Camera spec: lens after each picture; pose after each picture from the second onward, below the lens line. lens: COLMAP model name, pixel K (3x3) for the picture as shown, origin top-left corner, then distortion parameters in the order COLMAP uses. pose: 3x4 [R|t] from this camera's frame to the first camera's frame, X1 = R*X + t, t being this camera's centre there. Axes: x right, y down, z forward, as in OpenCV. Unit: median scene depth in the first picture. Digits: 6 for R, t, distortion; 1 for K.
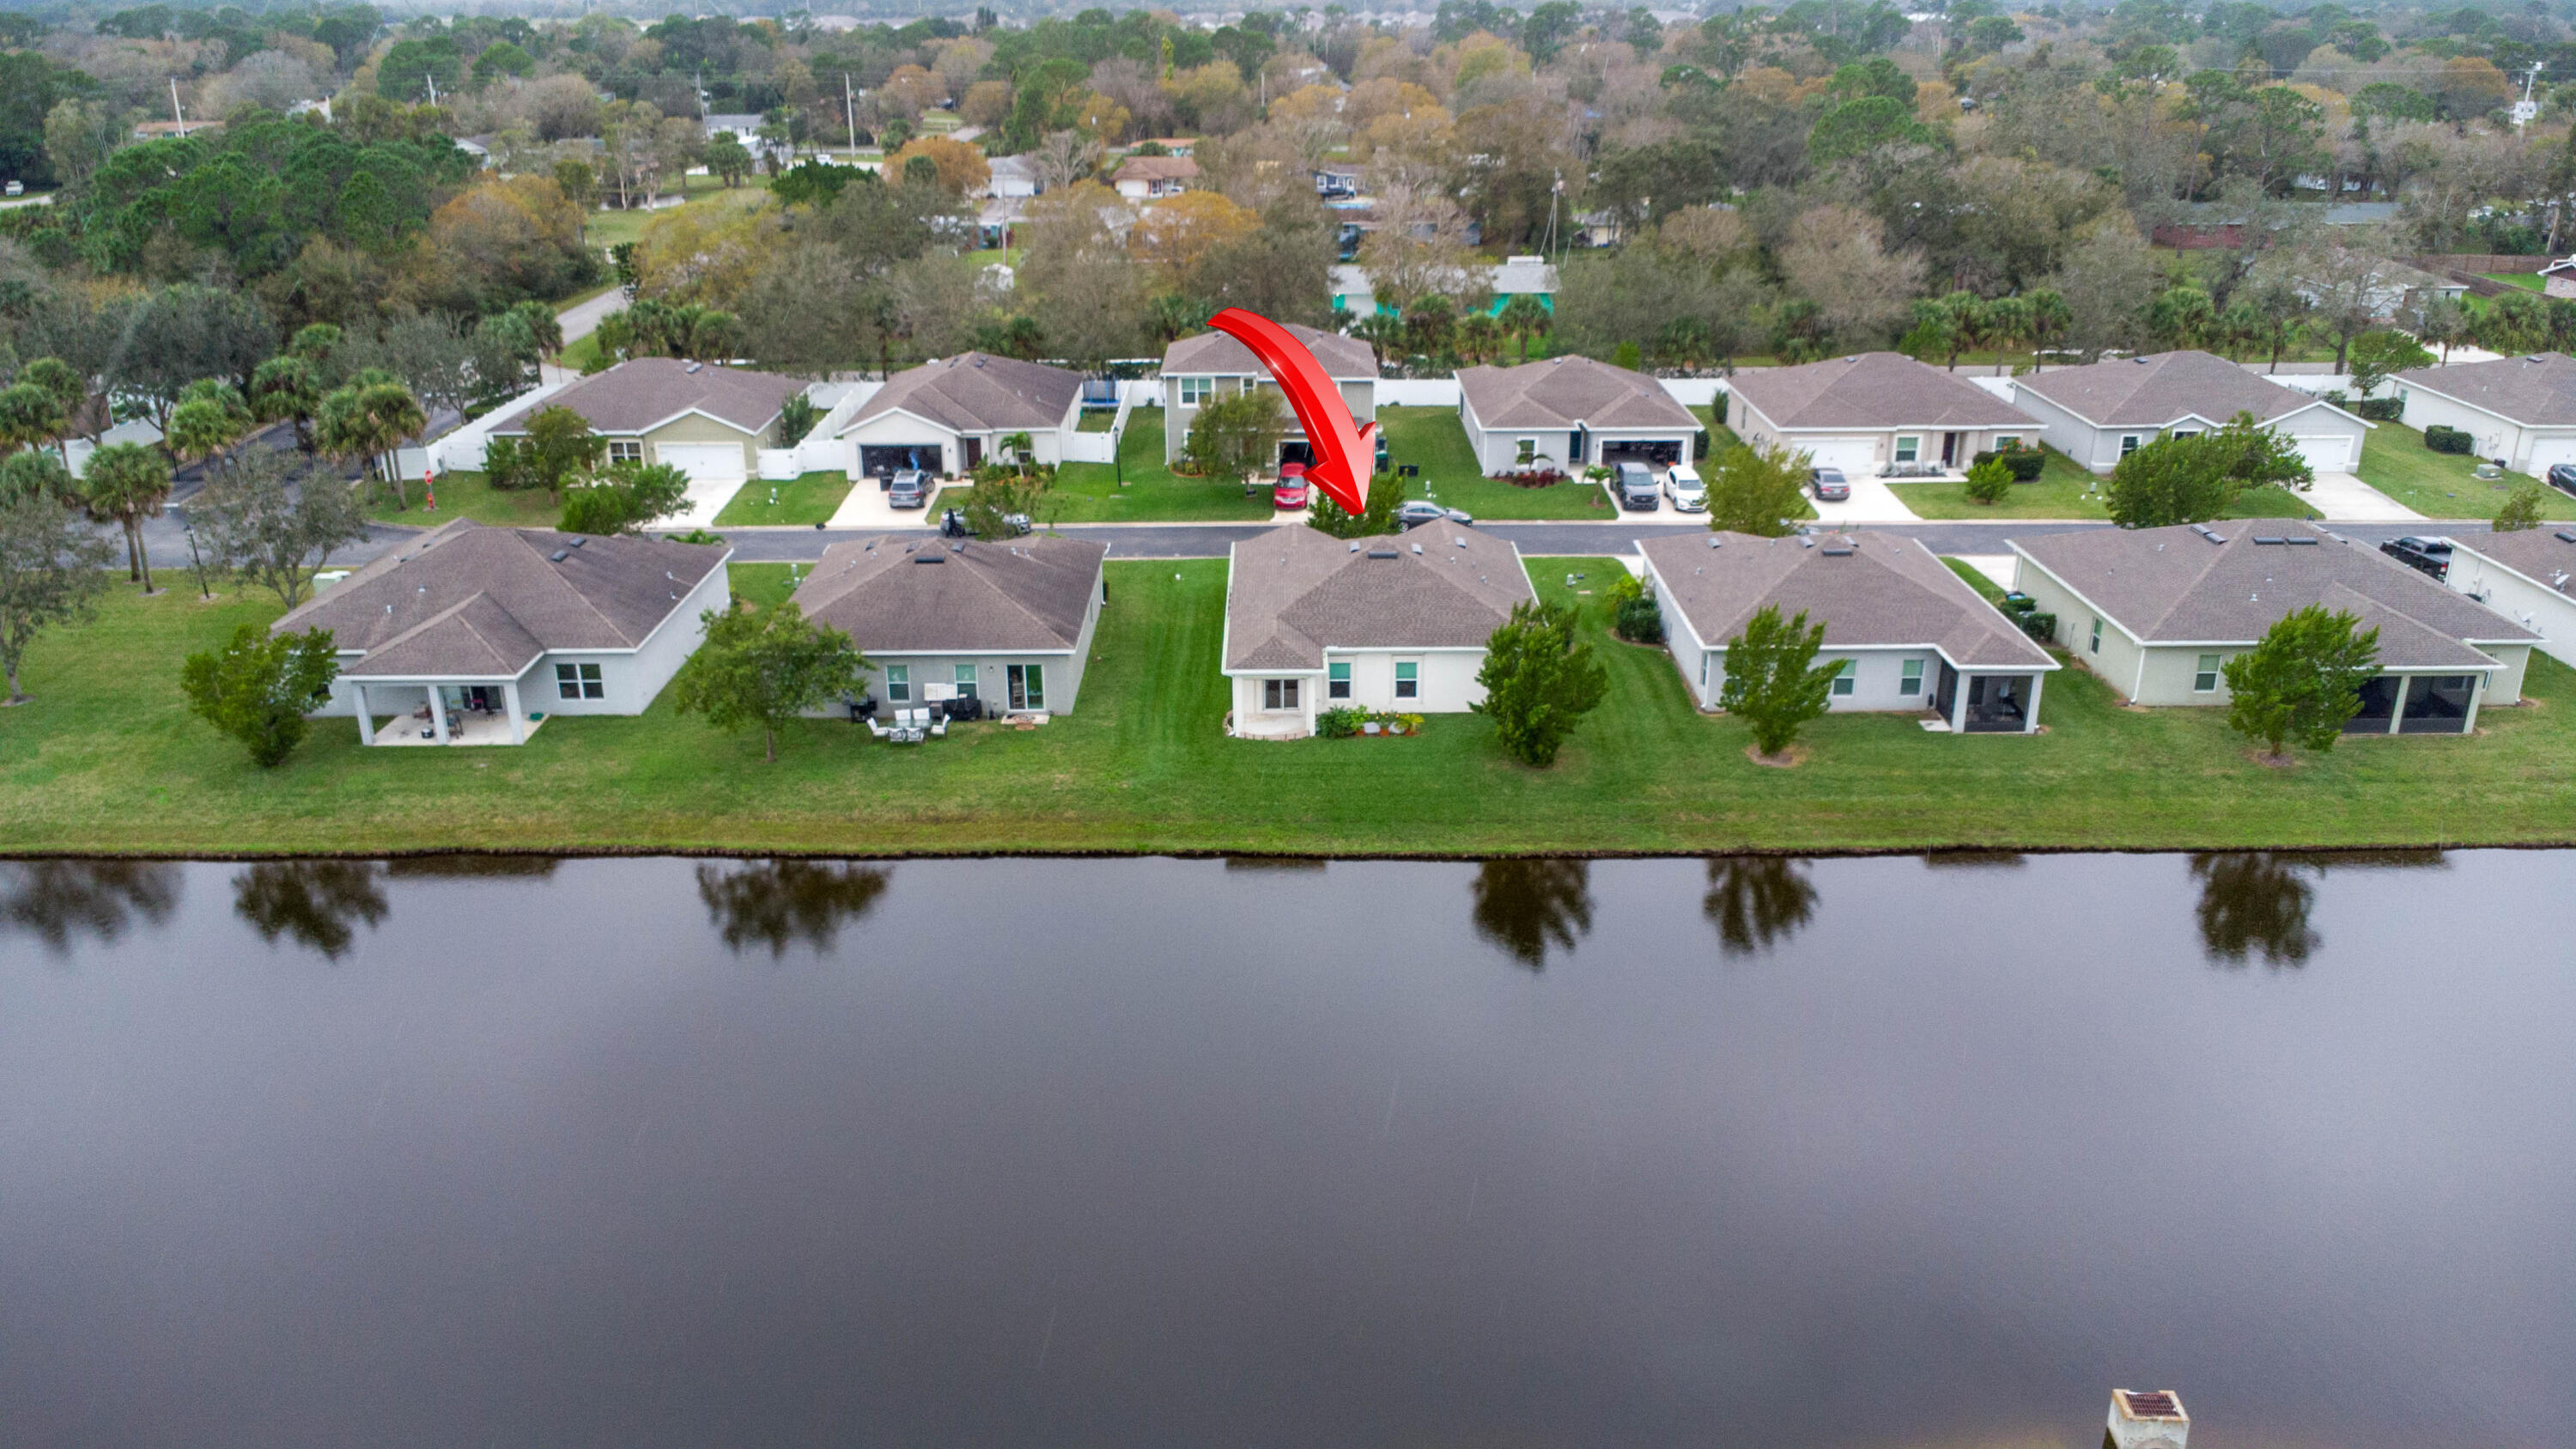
lens RADIAL K [[1889.0, 0, 1288.0], [0, 1889.0, 724.5], [0, 0, 1]] dist [0.037172, -0.052712]
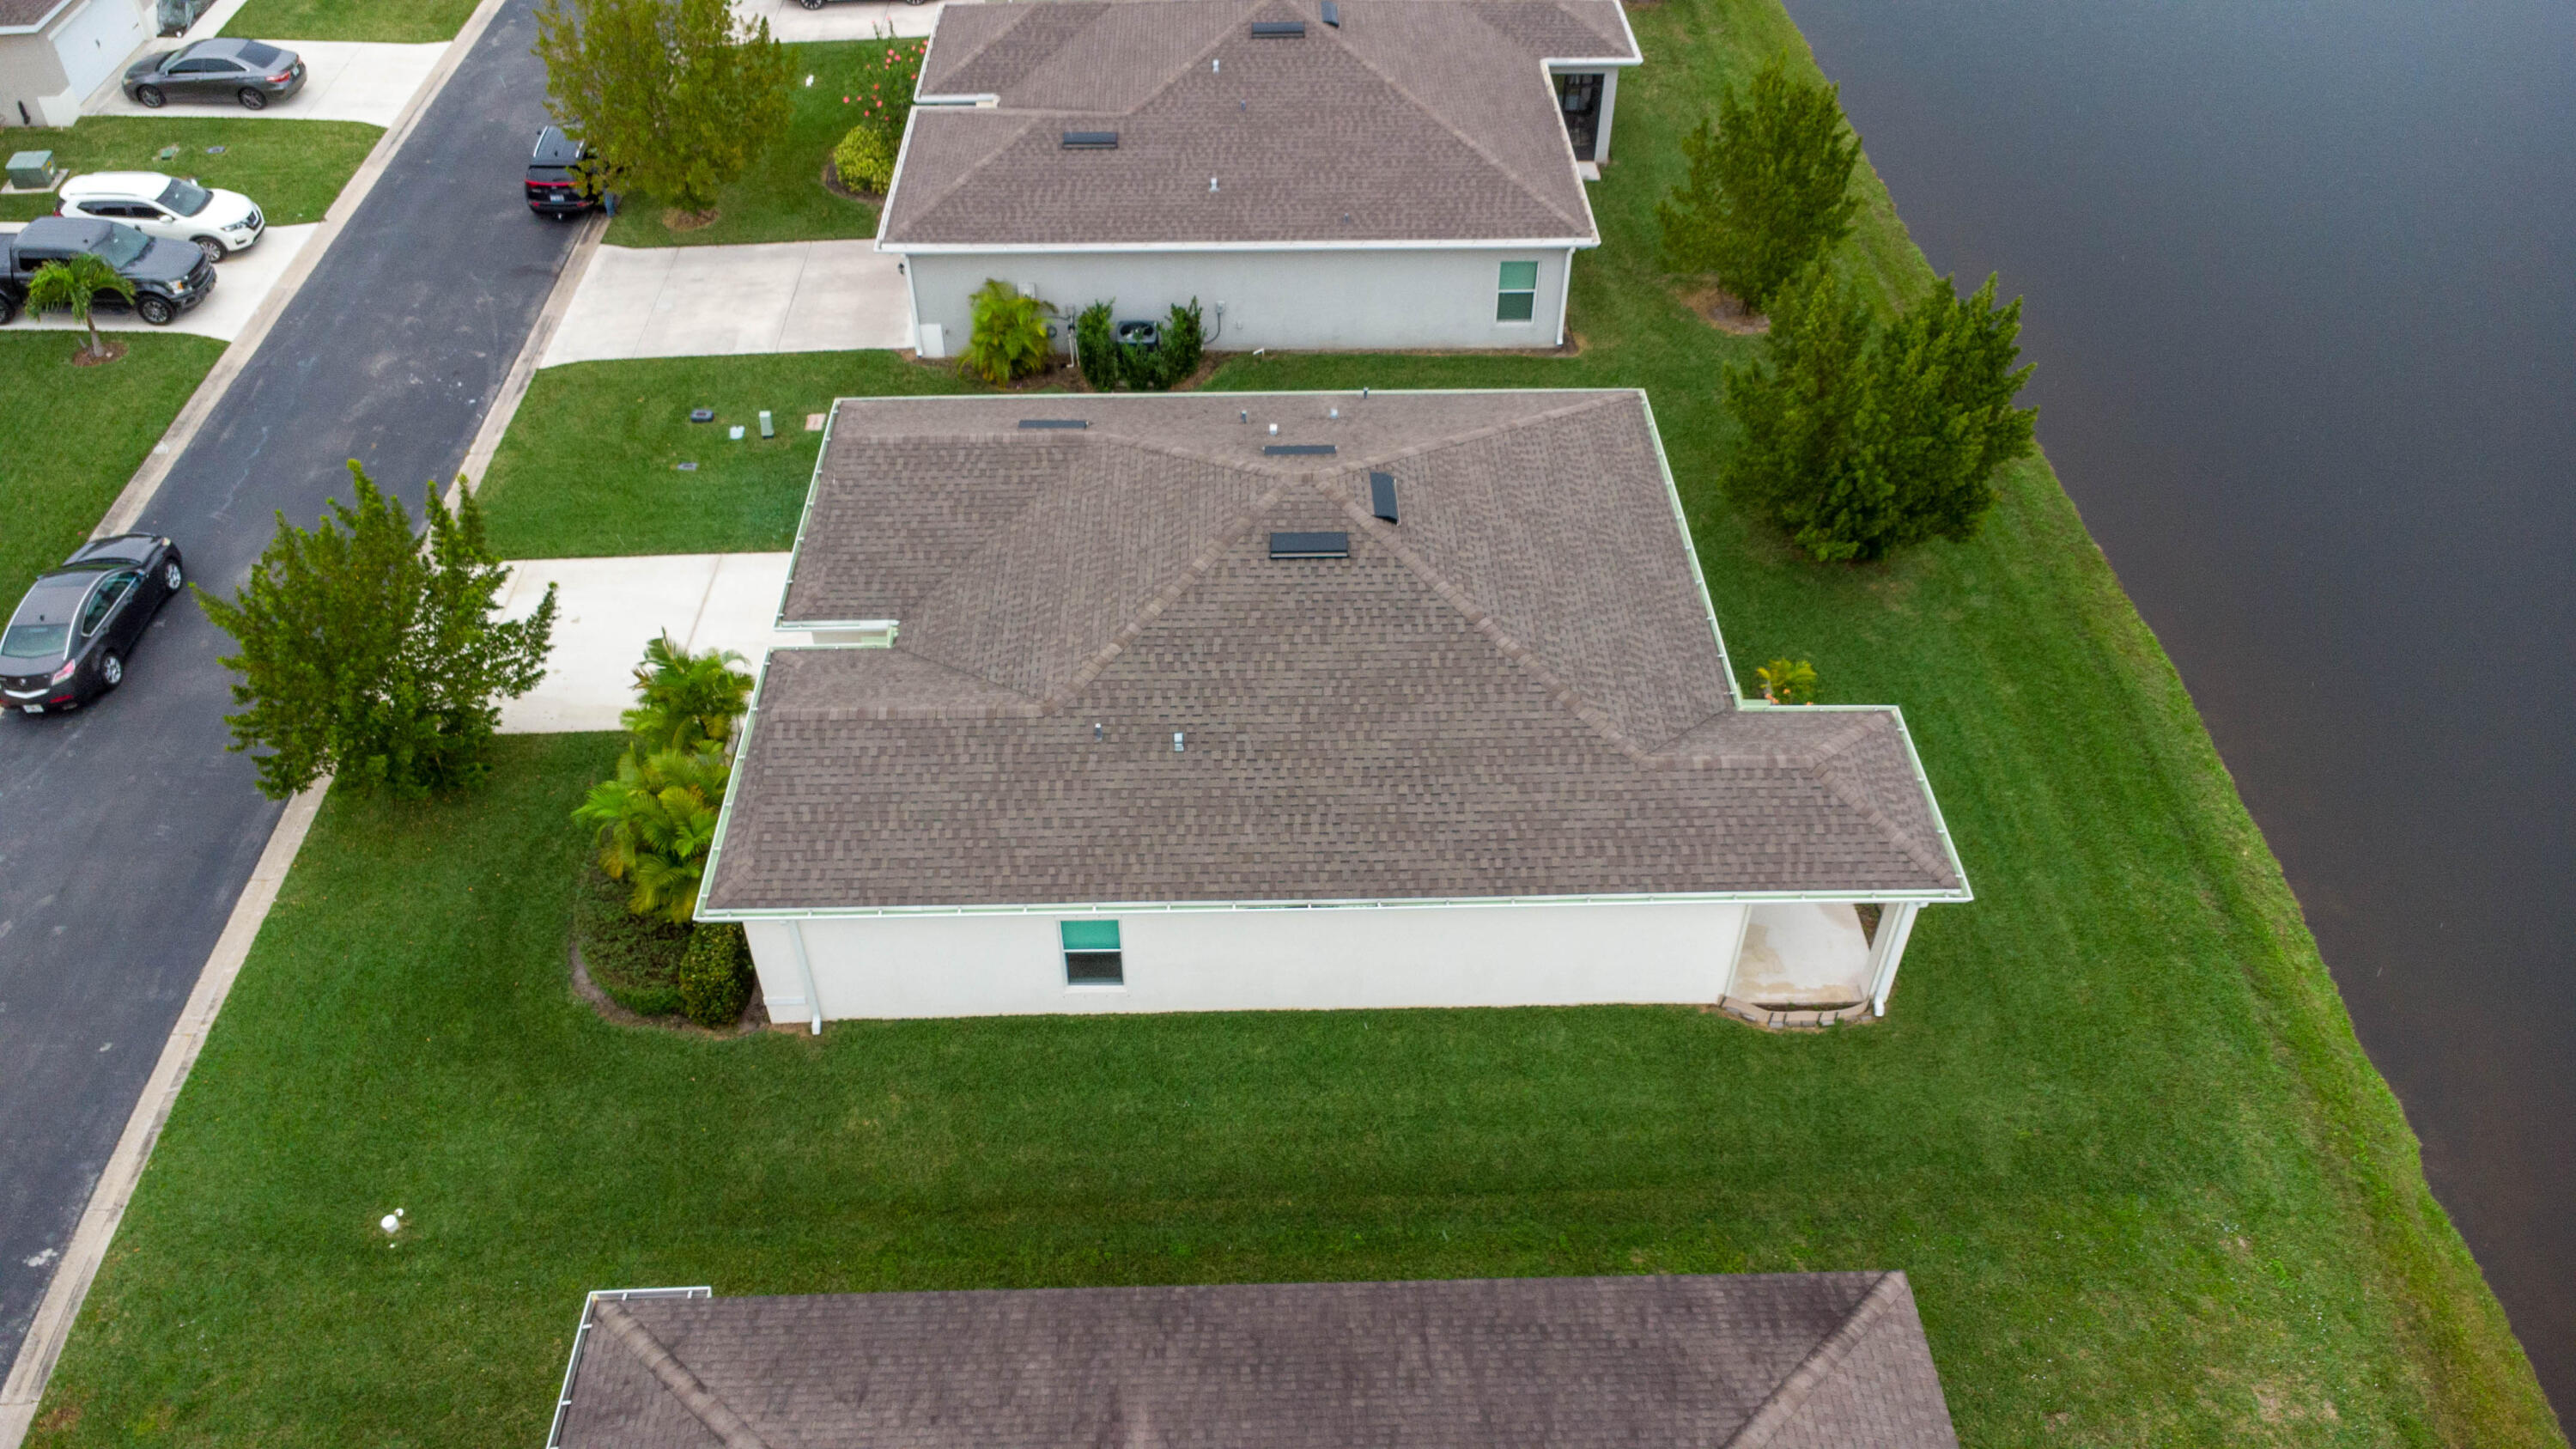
lens RADIAL K [[1882.0, 0, 1288.0], [0, 1882.0, 724.5], [0, 0, 1]] dist [0.054397, -0.109441]
pose [[-0.020507, -0.672589, 0.739732, -0.238208], [0.362964, 0.684400, 0.632340, -0.280699], [-0.931578, 0.281463, 0.230090, 0.873744]]
